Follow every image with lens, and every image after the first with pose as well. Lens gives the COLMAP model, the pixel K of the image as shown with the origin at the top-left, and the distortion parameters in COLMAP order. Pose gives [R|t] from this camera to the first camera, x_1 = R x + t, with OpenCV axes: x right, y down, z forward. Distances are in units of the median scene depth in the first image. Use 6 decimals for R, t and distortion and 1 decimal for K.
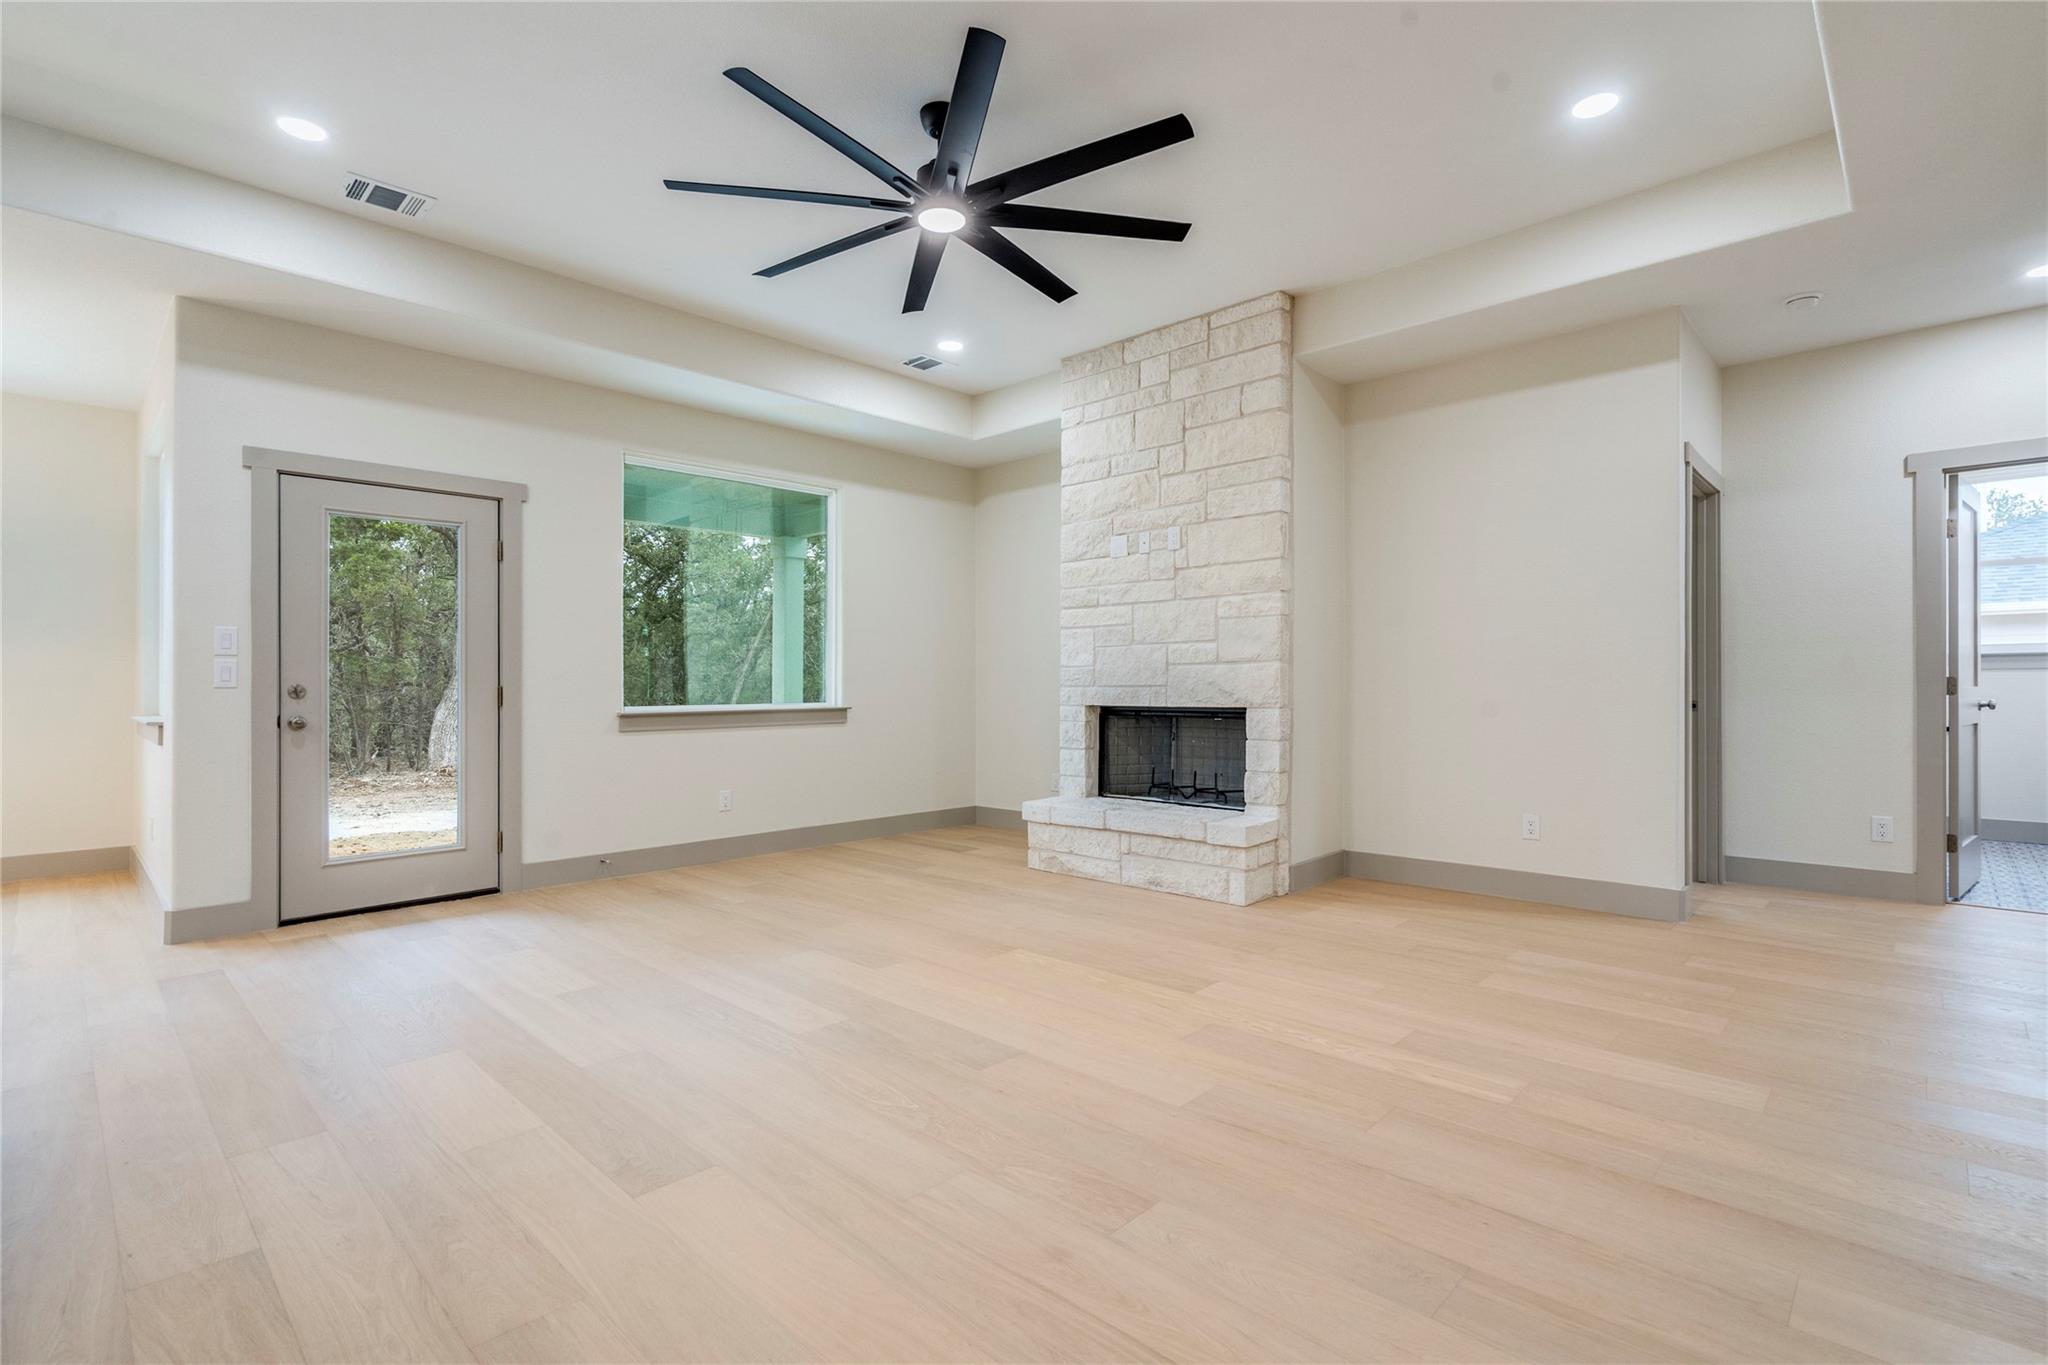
lens RADIAL K [[939.8, 0, 1017.8], [0, 939.8, 625.7], [0, 0, 1]] dist [-0.003137, 0.000601]
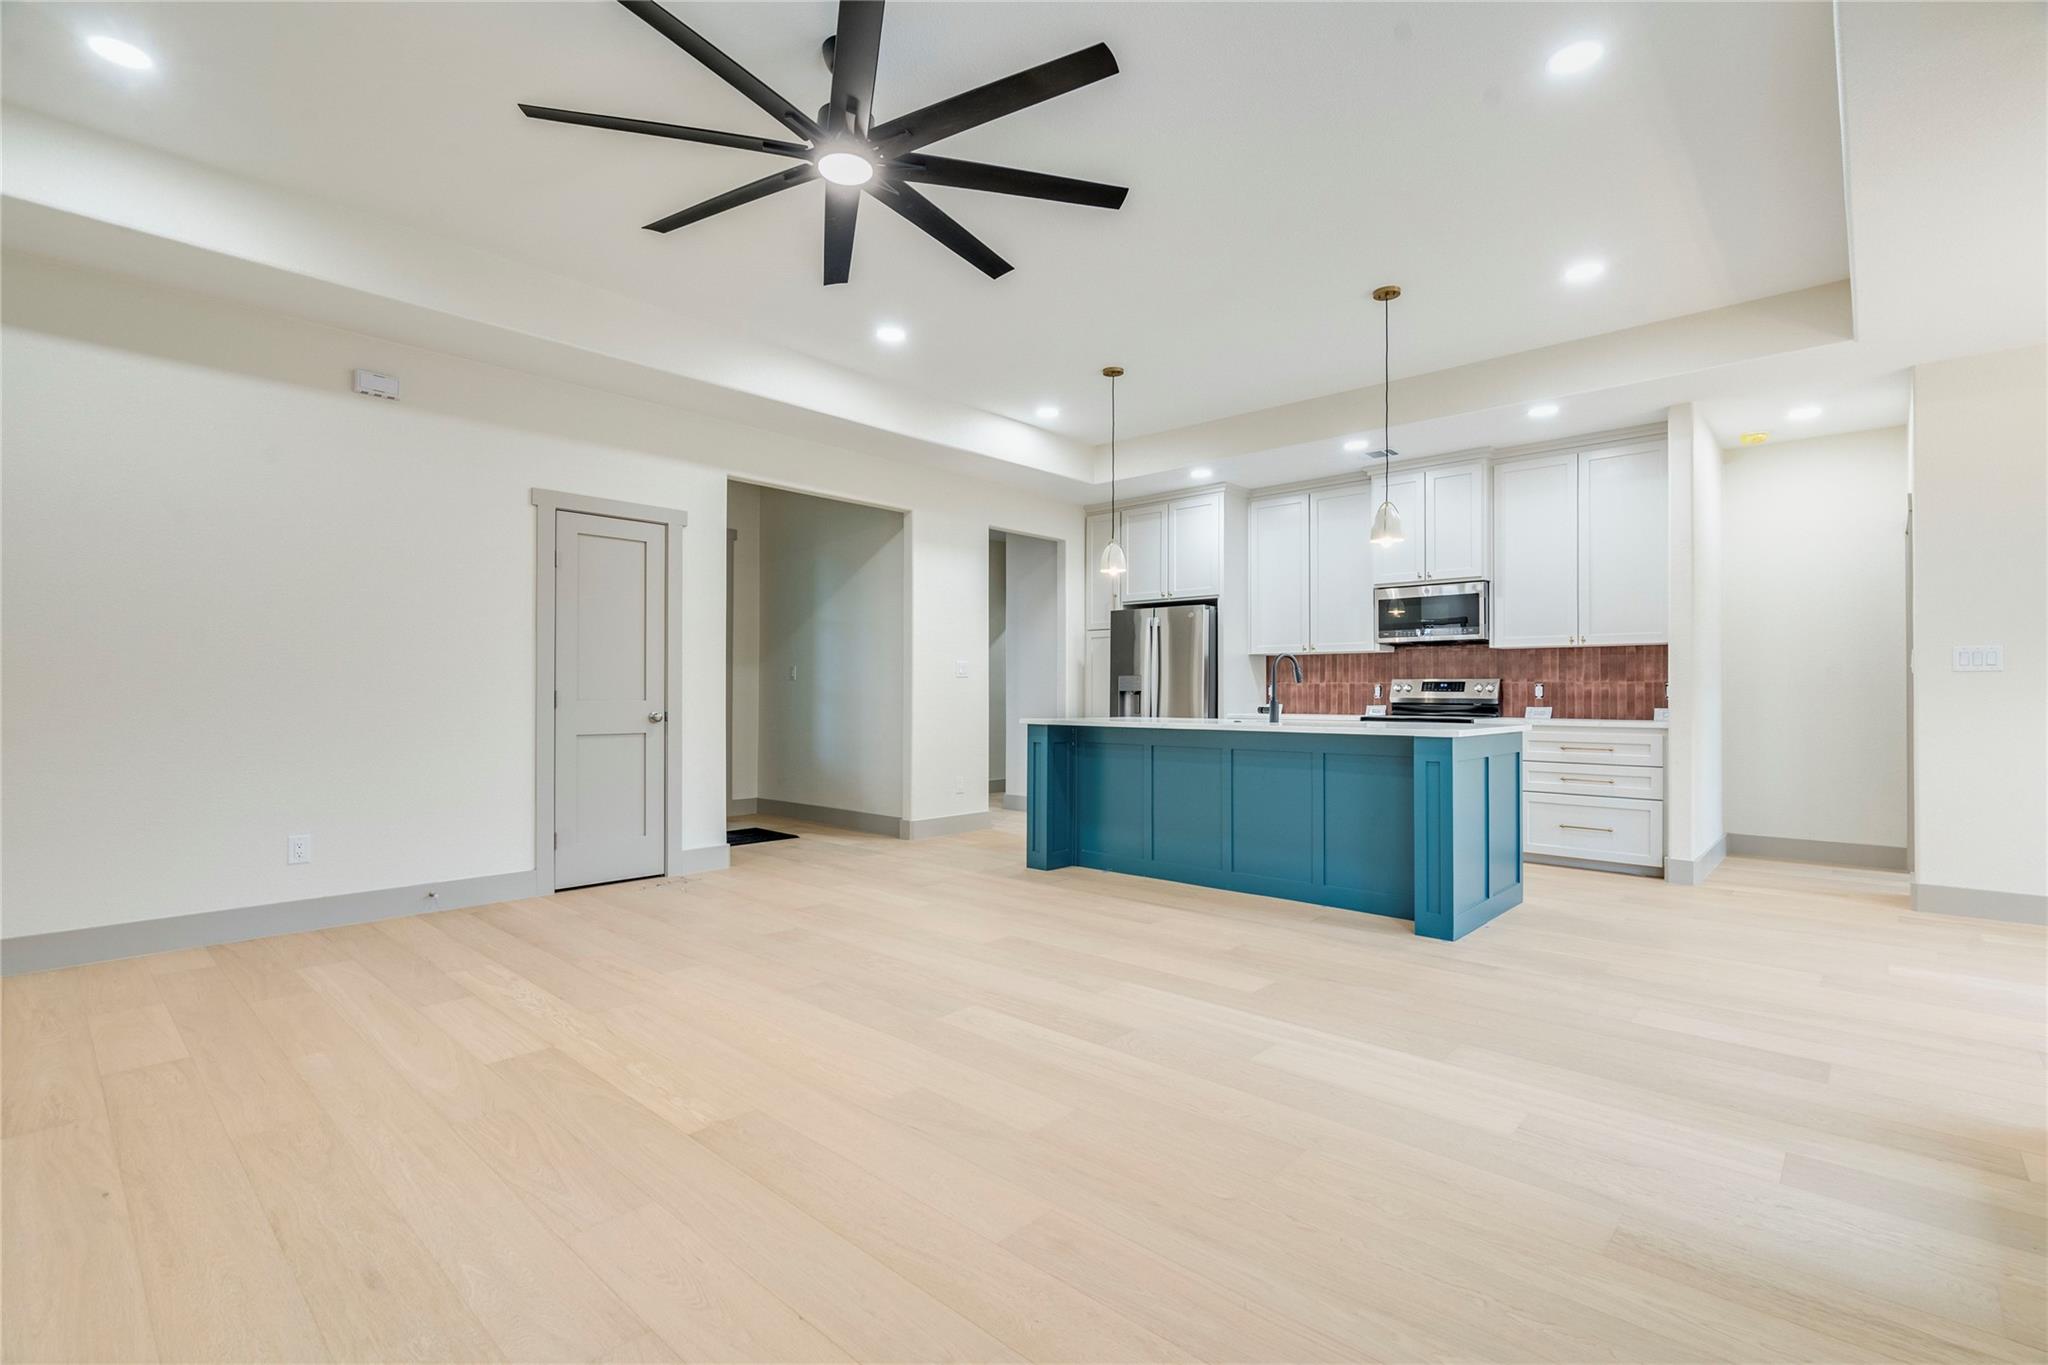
lens RADIAL K [[938.1, 0, 1039.0], [0, 938.1, 680.1], [0, 0, 1]] dist [-0.014432, 0.000302]
pose [[-0.999240, 0.003308, -0.038843, -0.151697], [0.006303, 0.996992, -0.077254, 0.077520], [0.038470, -0.077440, -0.996255, 1.229170]]
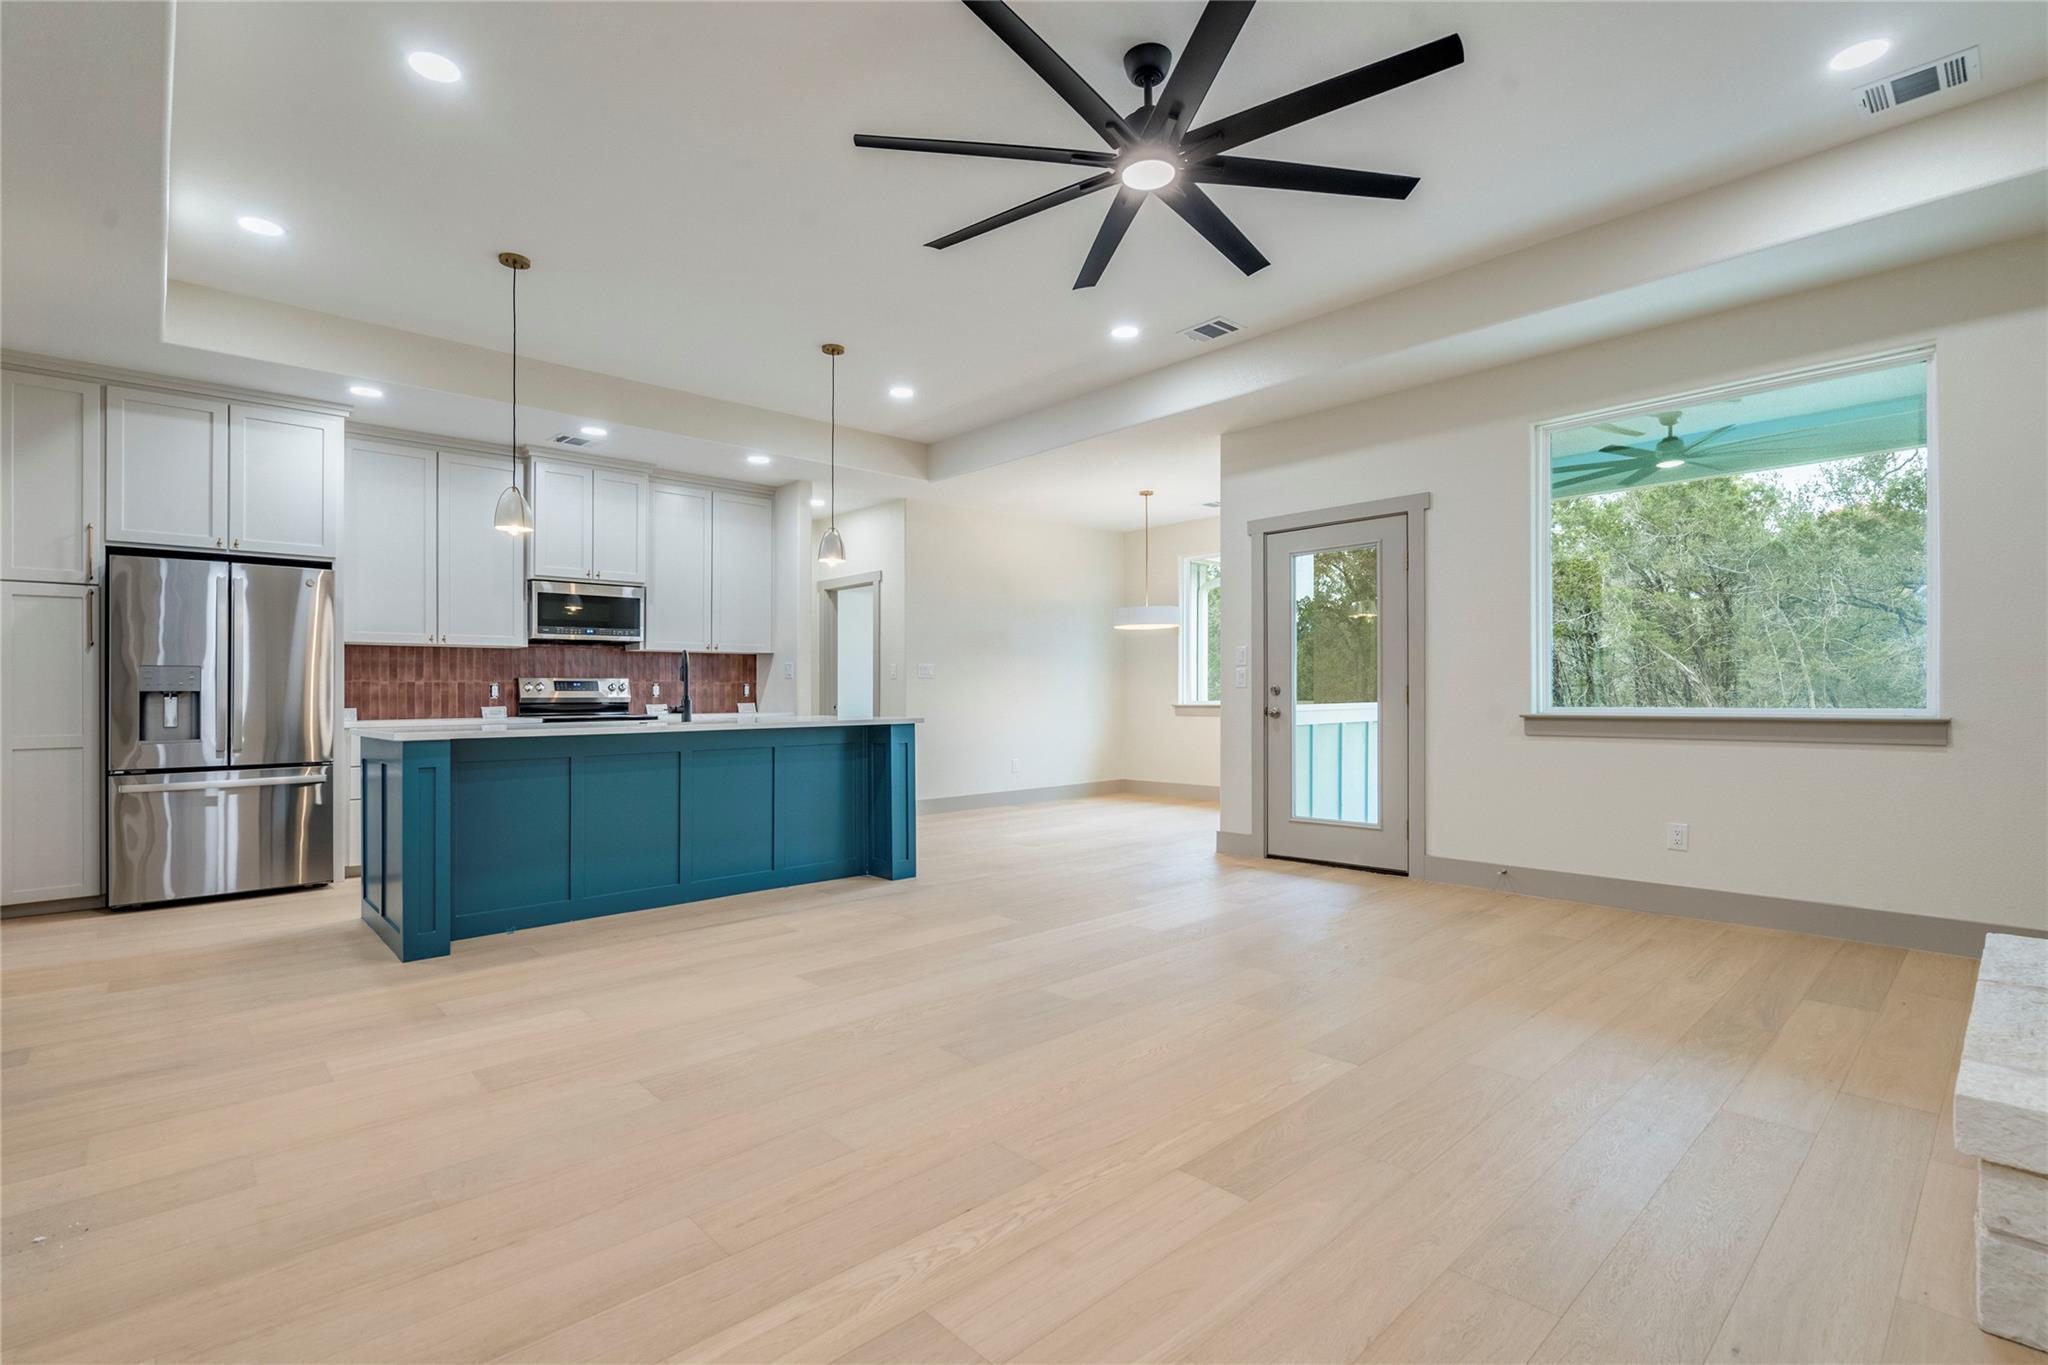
lens RADIAL K [[938.1, 0, 1039.0], [0, 938.1, 680.1], [0, 0, 1]] dist [-0.014432, 0.000302]
pose [[-0.037667, -0.006554, -0.999269, 0.534478], [0.070017, 0.997504, -0.009182, 0.036368], [0.996834, -0.070312, -0.037114, 0.612277]]
